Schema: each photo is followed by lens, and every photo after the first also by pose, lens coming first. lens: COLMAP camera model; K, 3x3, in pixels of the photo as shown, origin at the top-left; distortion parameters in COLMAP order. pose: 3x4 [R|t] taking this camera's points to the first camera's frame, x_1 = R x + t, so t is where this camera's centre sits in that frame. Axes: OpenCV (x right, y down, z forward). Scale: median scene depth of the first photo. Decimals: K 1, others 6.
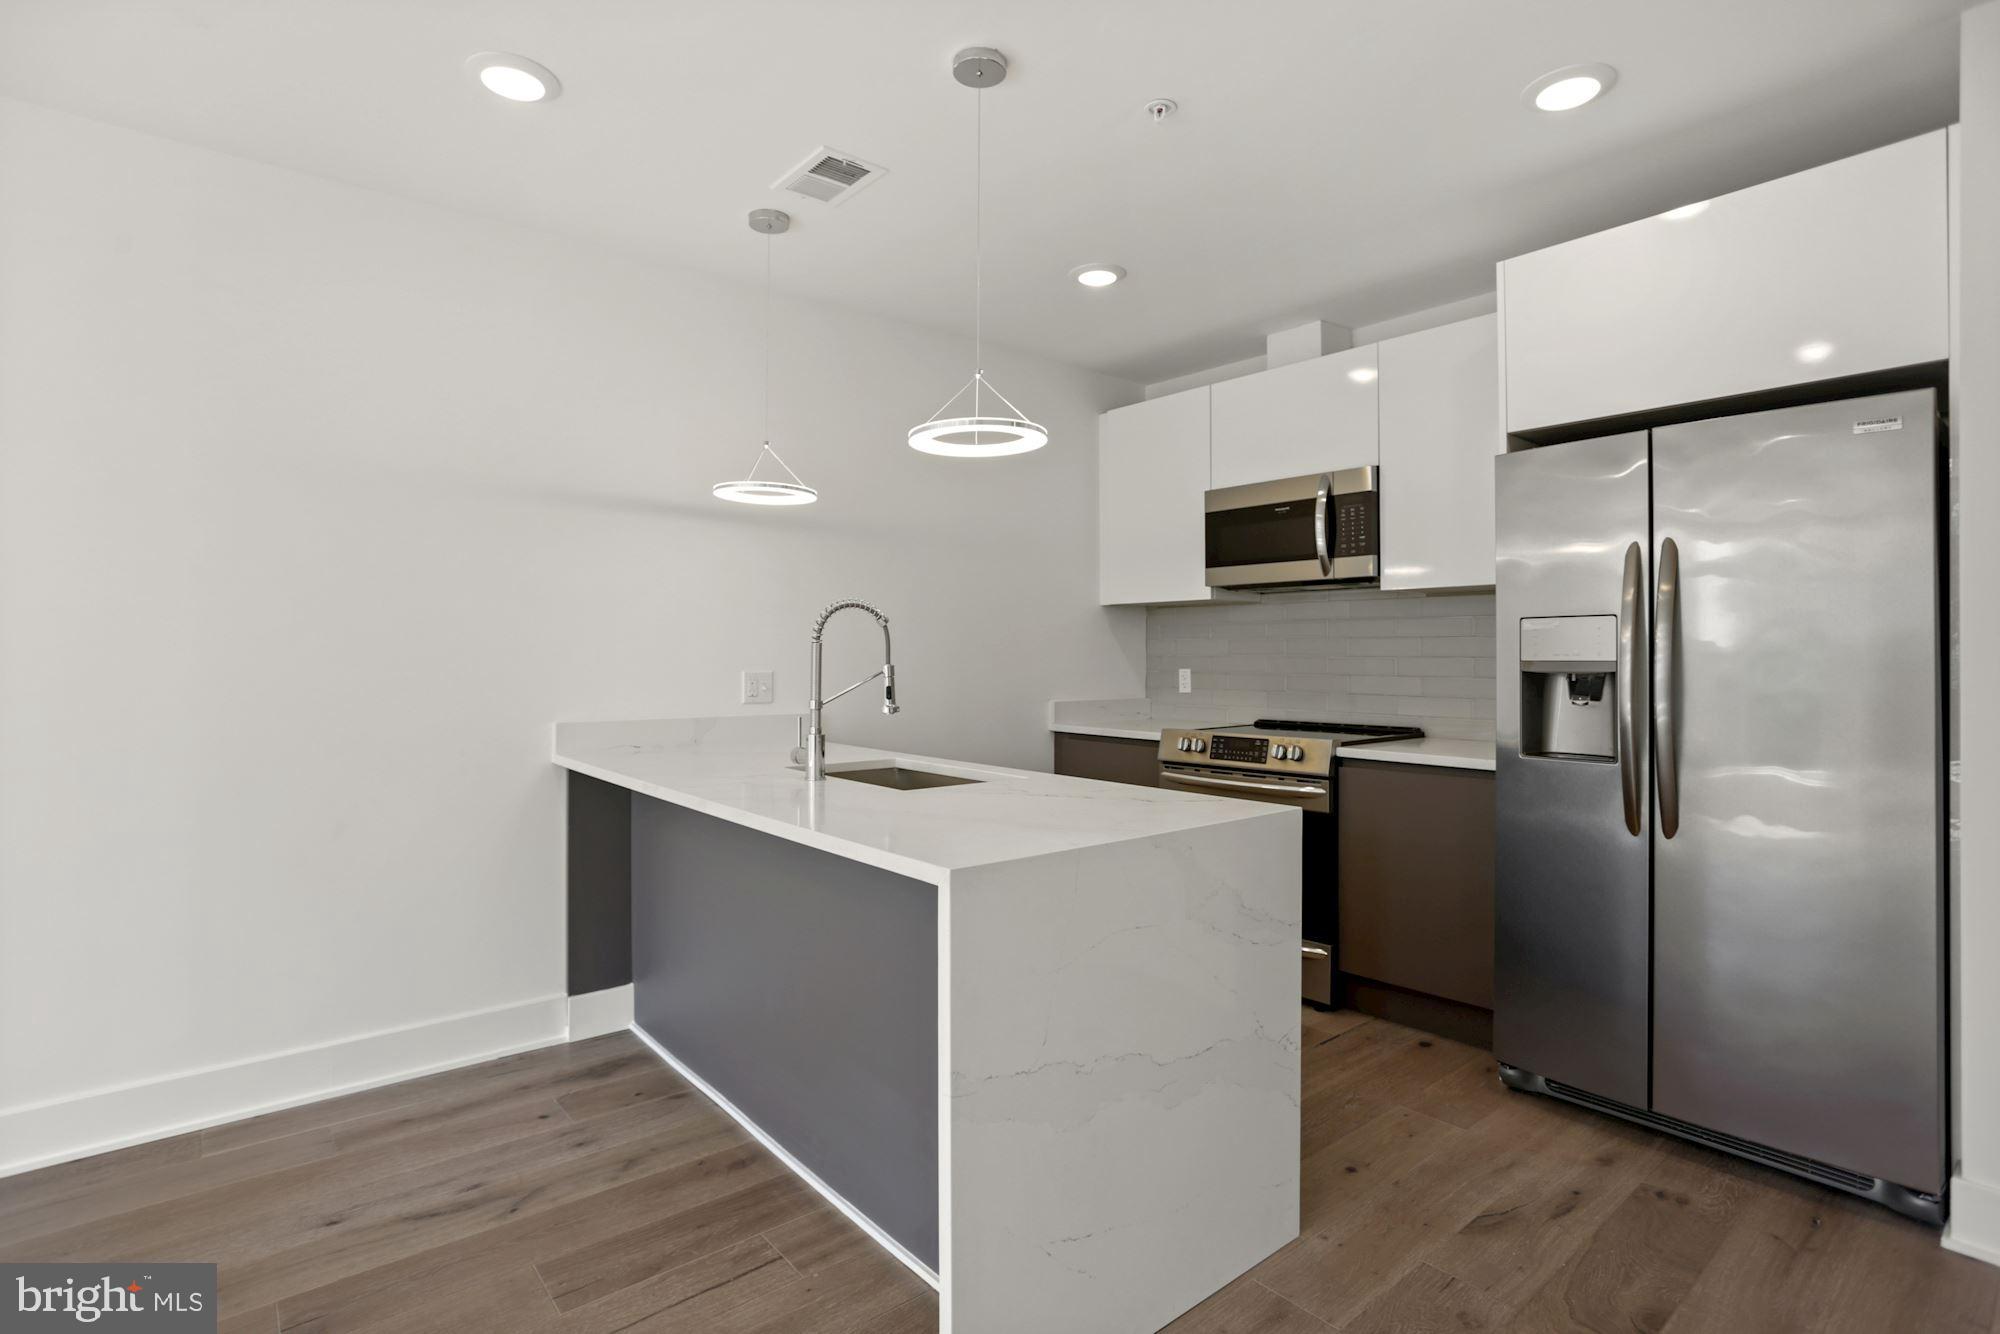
lens RADIAL K [[988.1, 0, 1034.6], [0, 988.1, 651.3], [0, 0, 1]] dist [-0.018517, 0.008883]
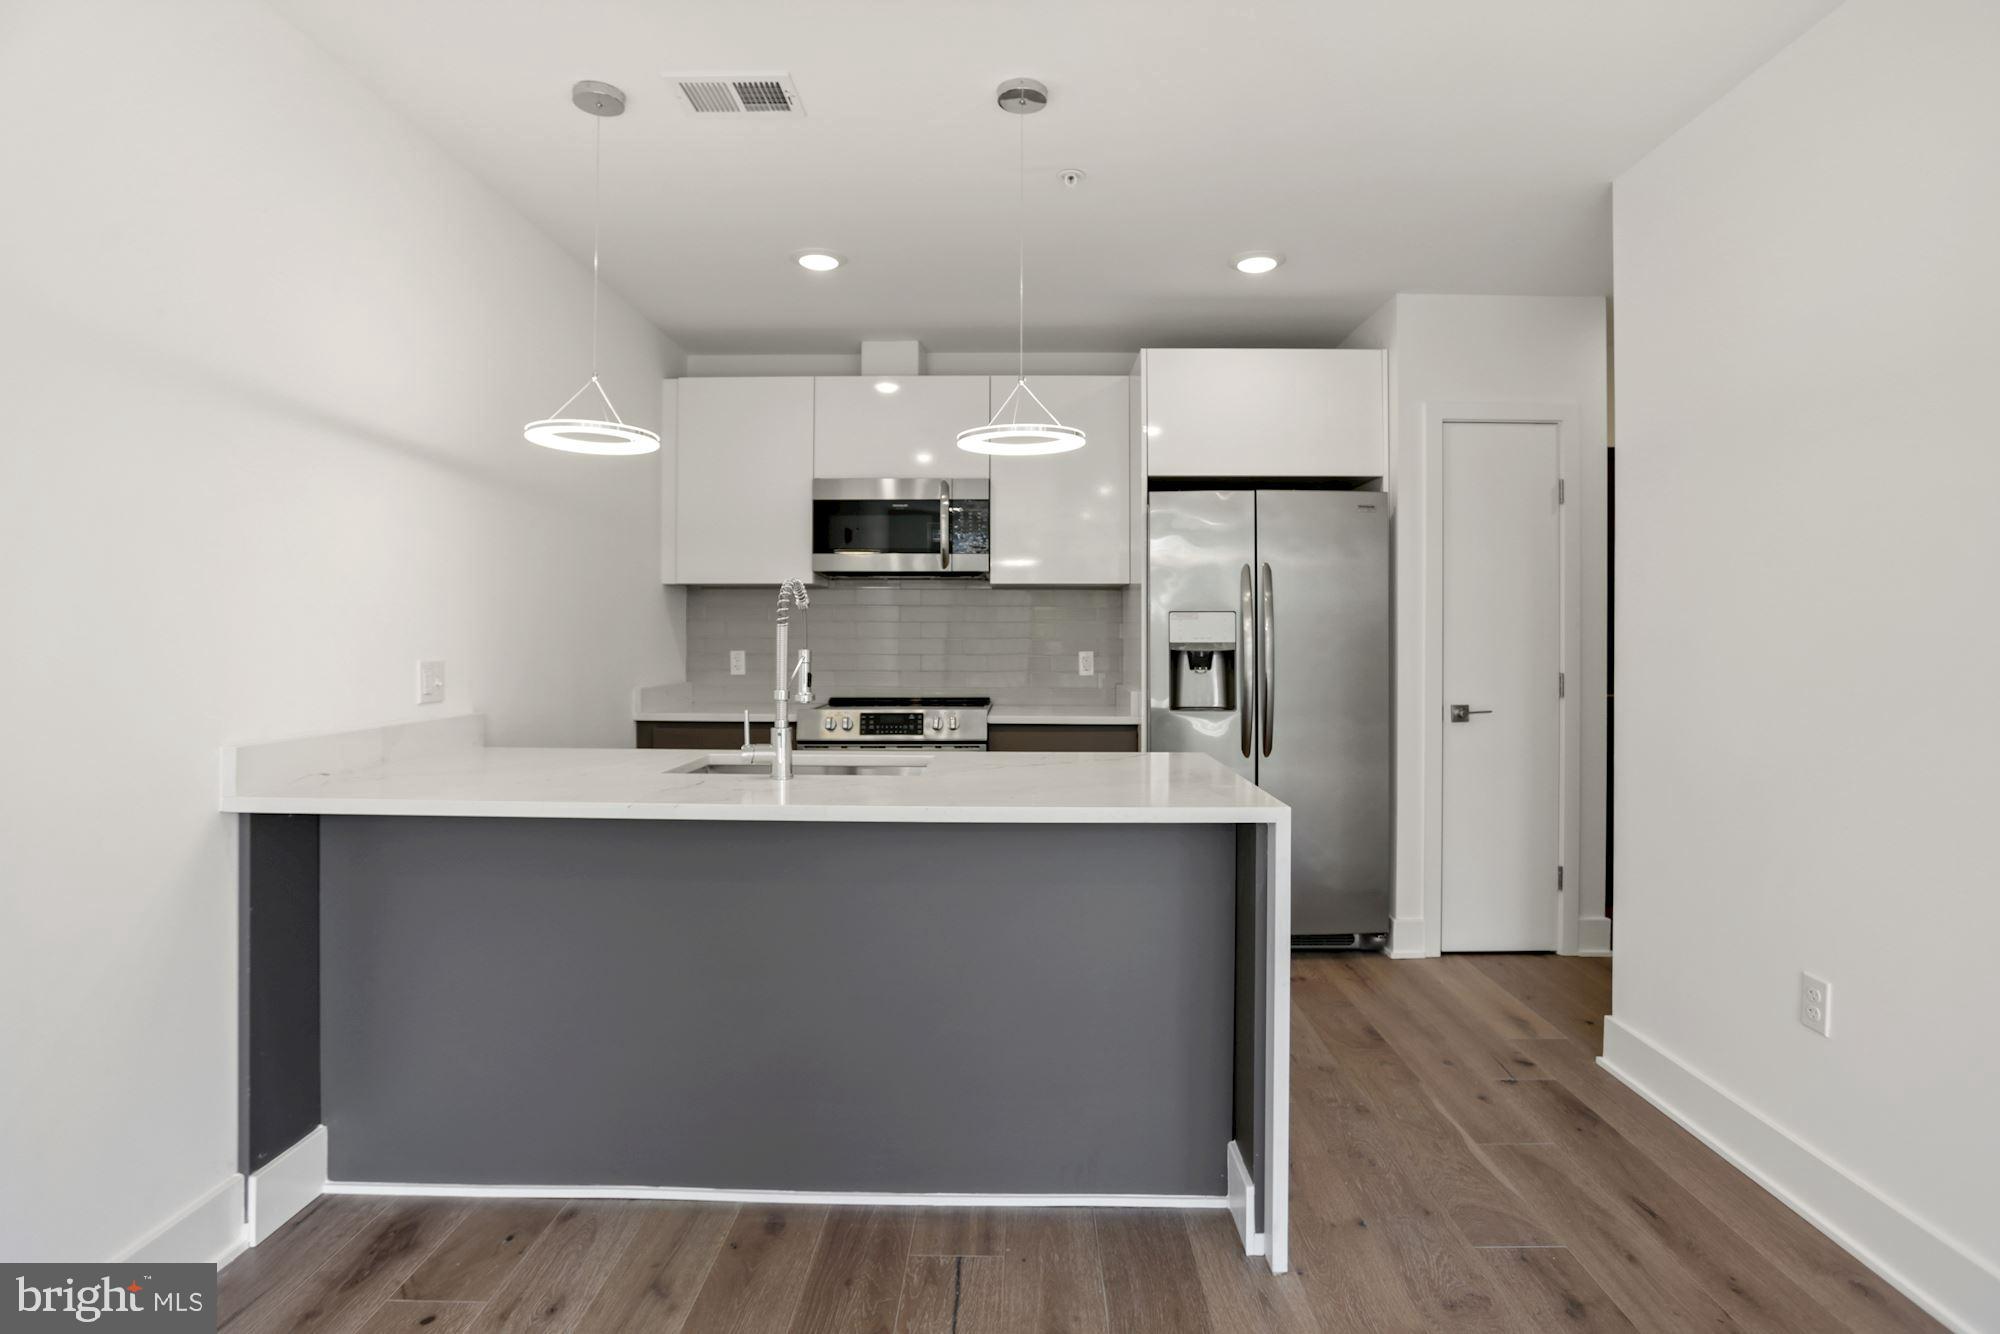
lens RADIAL K [[988.1, 0, 1032.4], [0, 988.1, 633.5], [0, 0, 1]] dist [-0.018517, 0.008883]
pose [[0.655094, 0.001416, 0.755546, -0.596886], [-0.004205, 0.999990, 0.001772, -0.003588], [-0.755535, -0.004338, 0.655093, 0.193328]]
